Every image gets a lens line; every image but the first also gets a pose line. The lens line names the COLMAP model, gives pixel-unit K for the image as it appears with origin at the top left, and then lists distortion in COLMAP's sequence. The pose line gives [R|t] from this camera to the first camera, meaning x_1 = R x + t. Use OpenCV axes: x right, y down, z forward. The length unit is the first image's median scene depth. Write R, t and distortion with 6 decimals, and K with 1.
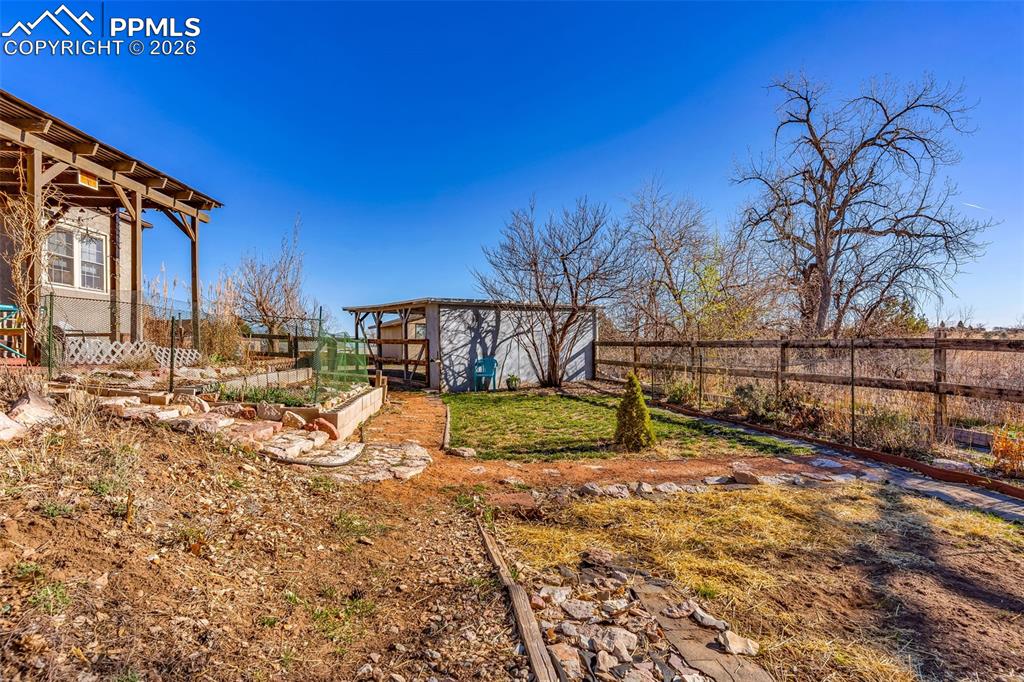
lens RADIAL K [[495.3, 0, 505.6], [0, 495.3, 349.8], [0, 0, 1]] dist [0.001754, -0.000807]
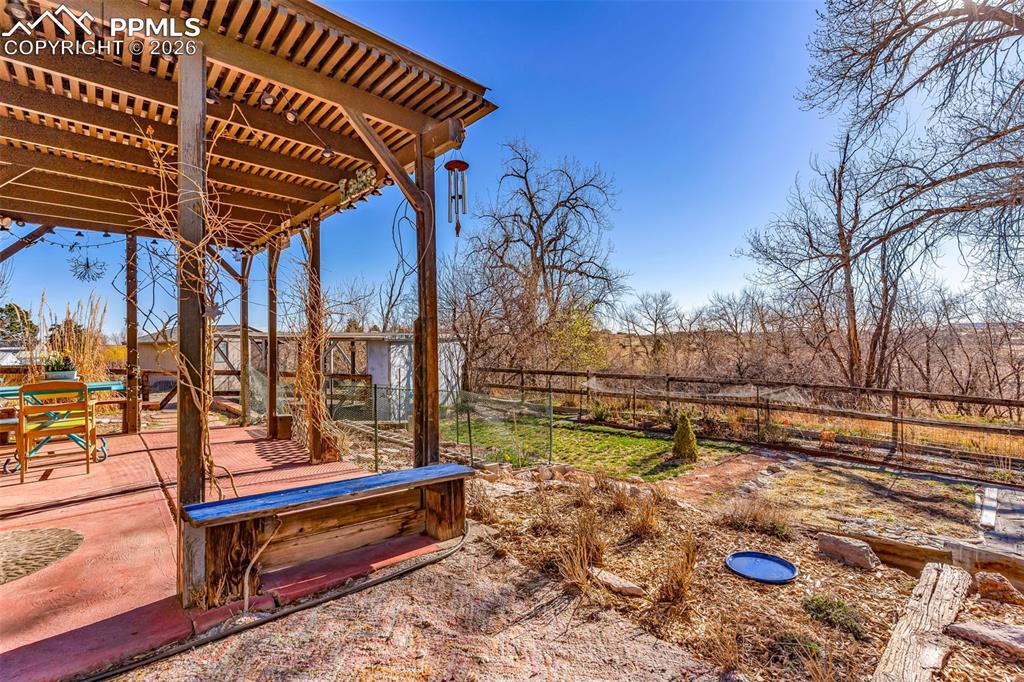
lens RADIAL K [[495.3, 0, 505.5], [0, 495.3, 343.6], [0, 0, 1]] dist [0.001754, -0.000807]
pose [[0.800496, 0.000849, 0.599337, -0.209190], [0.003479, 0.999976, -0.006062, -0.030124], [-0.599328, 0.006938, 0.800474, 0.013506]]
